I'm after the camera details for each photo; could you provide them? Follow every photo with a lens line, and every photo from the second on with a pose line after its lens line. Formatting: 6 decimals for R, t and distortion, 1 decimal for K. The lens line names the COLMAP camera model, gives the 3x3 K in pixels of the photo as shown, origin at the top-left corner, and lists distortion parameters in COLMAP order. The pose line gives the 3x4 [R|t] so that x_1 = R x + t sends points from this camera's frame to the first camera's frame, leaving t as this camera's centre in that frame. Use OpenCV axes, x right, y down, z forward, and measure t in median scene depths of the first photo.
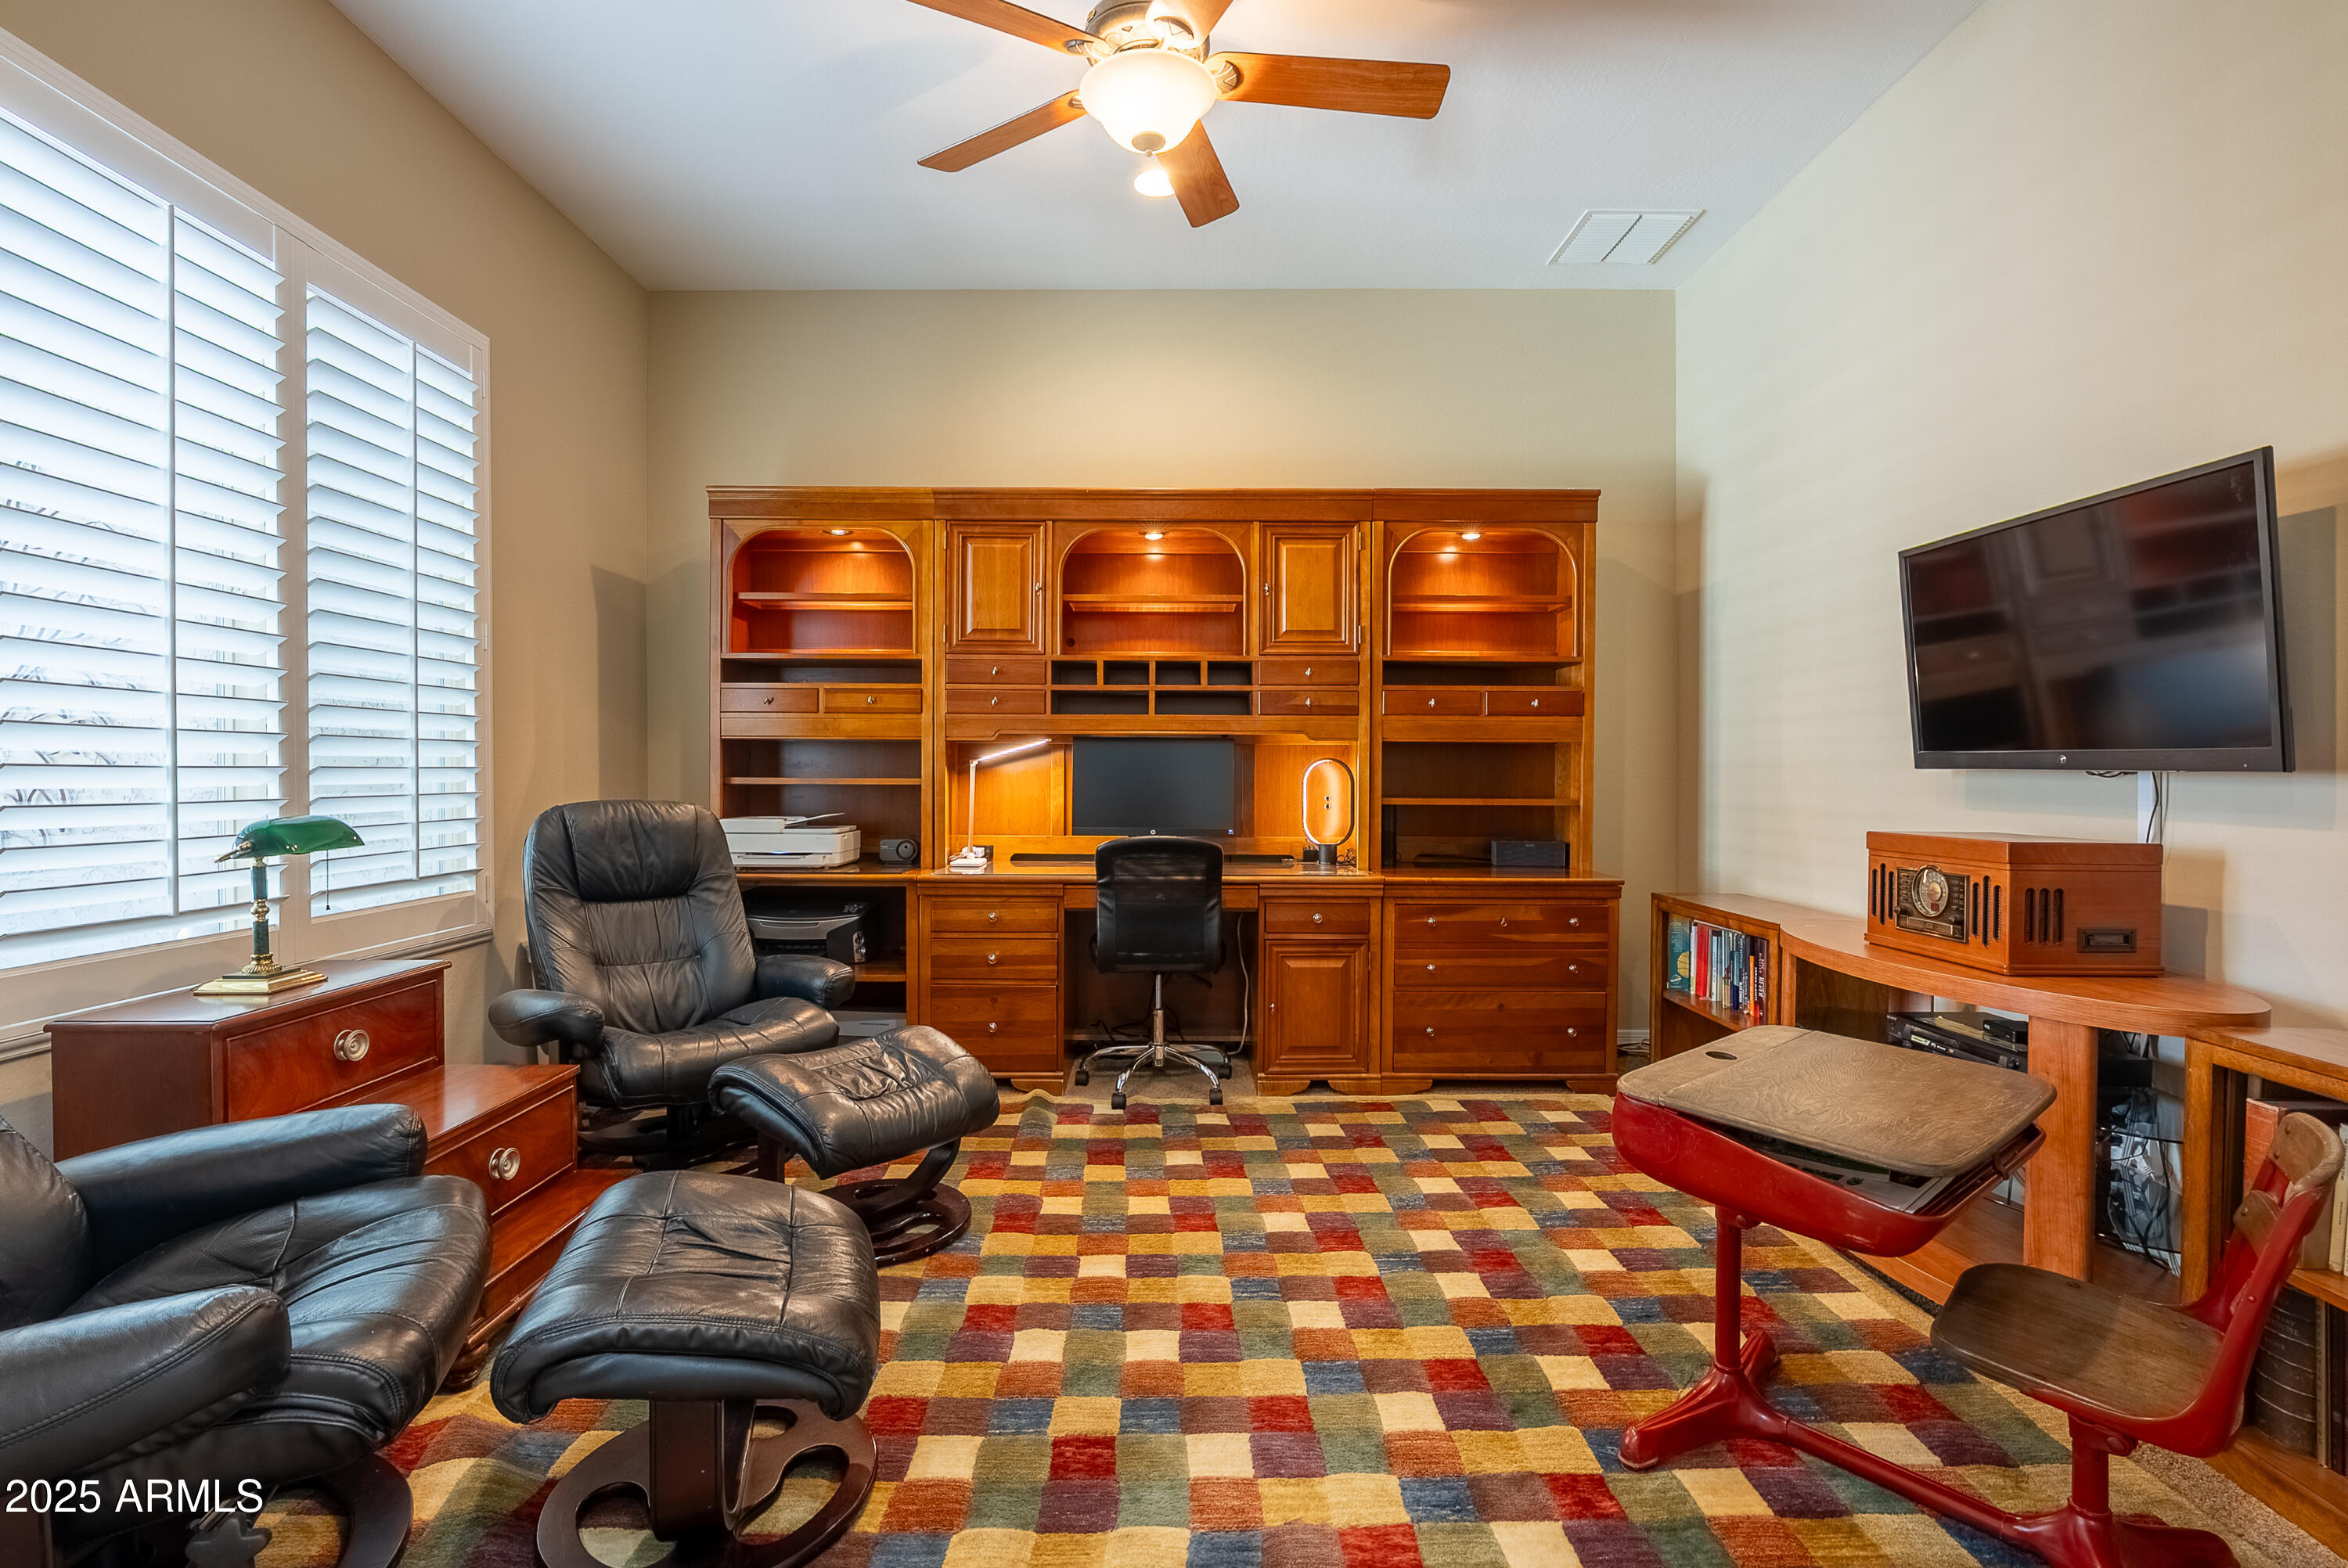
lens RADIAL K [[1062.4, 0, 1174.8], [0, 1062.4, 778.7], [0, 0, 1]] dist [-0.011830, 0.003351]
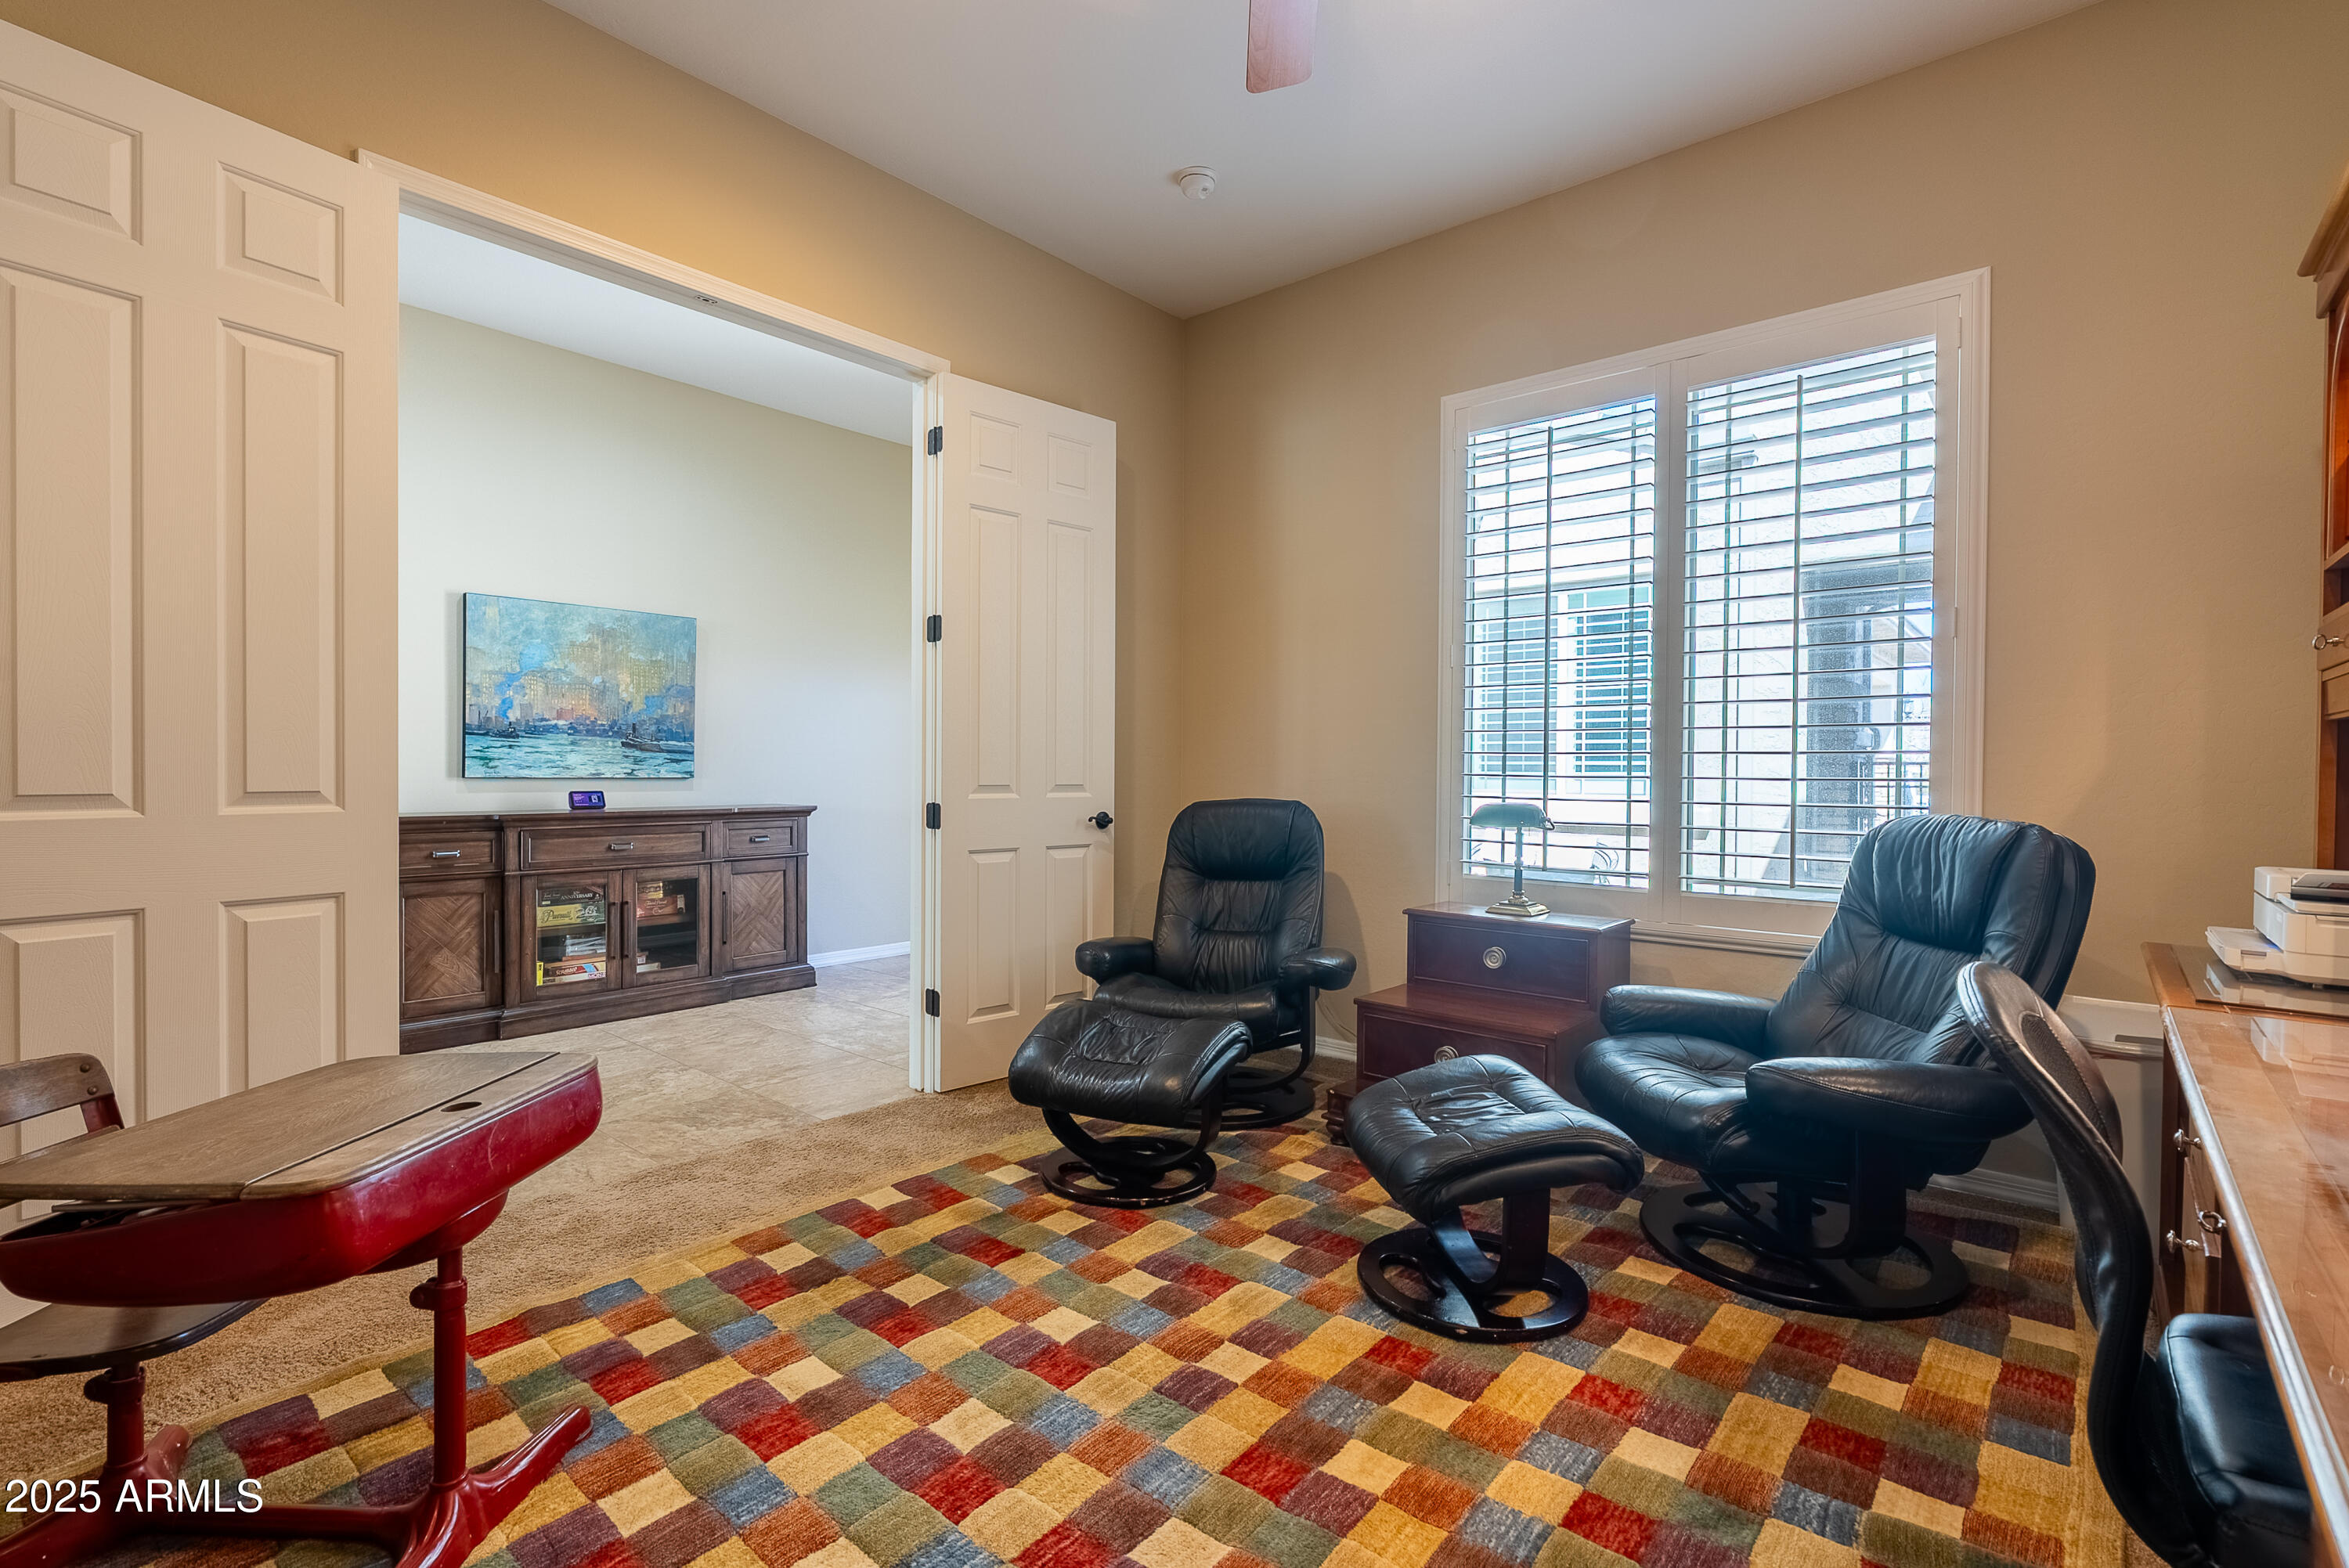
lens RADIAL K [[1062.9, 0, 1175.2], [0, 1062.9, 784.0], [0, 0, 1]] dist [-0.011830, 0.003351]
pose [[-0.659821, 0.001500, -0.751421, 0.562429], [-0.011794, 0.999854, 0.012353, -0.006418], [0.751330, 0.017013, -0.659707, 1.442441]]
